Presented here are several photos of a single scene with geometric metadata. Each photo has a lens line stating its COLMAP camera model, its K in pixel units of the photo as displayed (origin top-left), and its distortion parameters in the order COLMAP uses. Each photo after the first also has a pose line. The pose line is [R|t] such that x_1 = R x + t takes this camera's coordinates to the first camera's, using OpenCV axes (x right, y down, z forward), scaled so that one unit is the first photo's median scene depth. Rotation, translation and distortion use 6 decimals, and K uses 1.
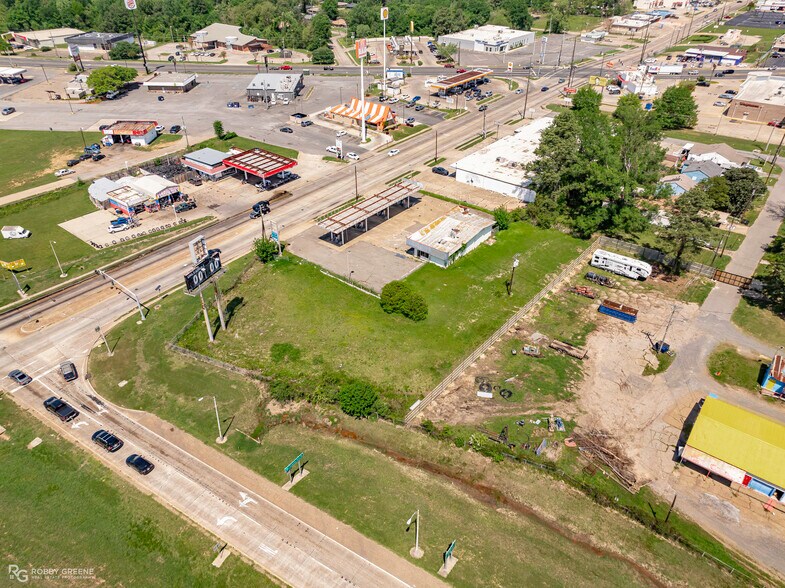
lens RADIAL K [[546.4, 0, 392.5], [0, 546.4, 294.0], [0, 0, 1]] dist [-0.006476, 0.009990]
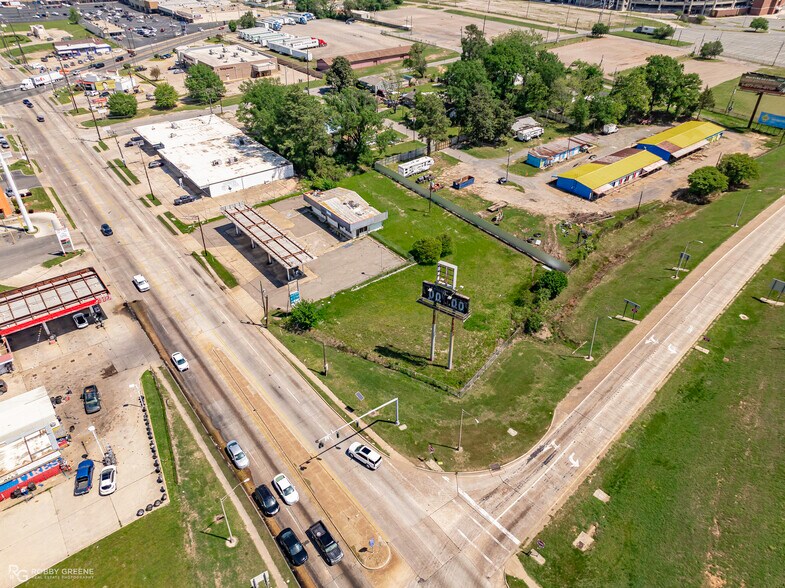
lens RADIAL K [[546.4, 0, 392.5], [0, 546.4, 294.0], [0, 0, 1]] dist [-0.006476, 0.009990]
pose [[0.227865, -0.553432, 0.801118, -0.755112], [0.549608, 0.752265, 0.363356, -0.295453], [-0.803746, 0.357505, 0.475586, 0.431558]]
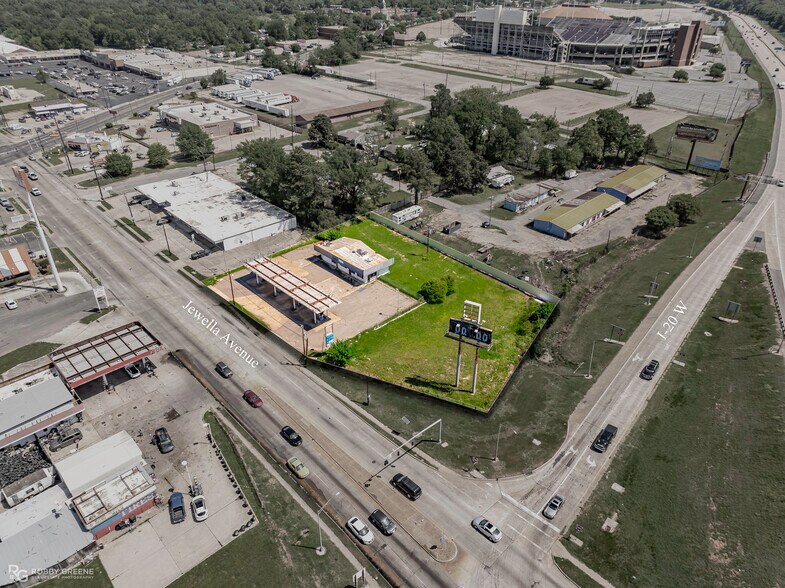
lens RADIAL K [[546.4, 0, 392.5], [0, 546.4, 294.0], [0, 0, 1]] dist [-0.006476, 0.009990]
pose [[0.131130, -0.507542, 0.851591, -0.859299], [0.558226, 0.747684, 0.359657, -0.394244], [-0.819261, 0.428218, 0.381366, 0.465872]]
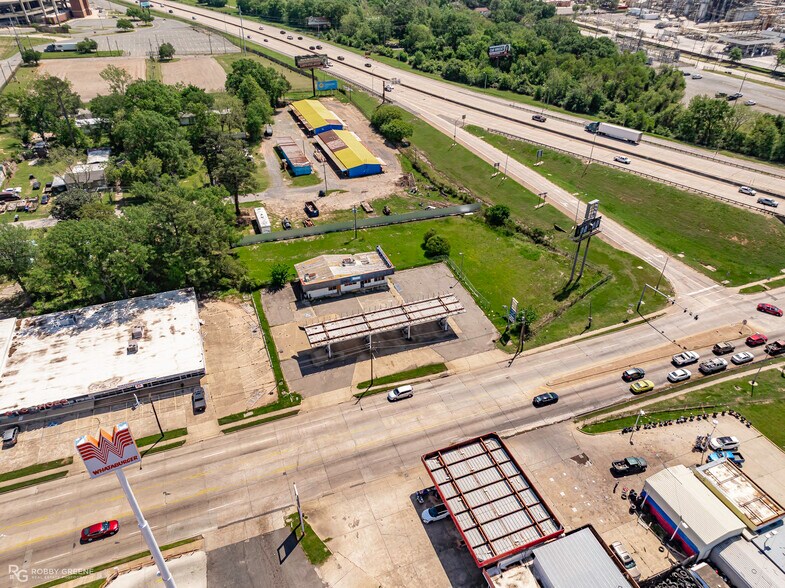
lens RADIAL K [[546.4, 0, 392.5], [0, 546.4, 294.0], [0, 0, 1]] dist [-0.006476, 0.009990]
pose [[-0.862005, -0.294939, 0.412261, -0.364404], [0.282962, 0.394809, 0.874104, -0.873712], [-0.420572, 0.870136, -0.256871, 1.154642]]
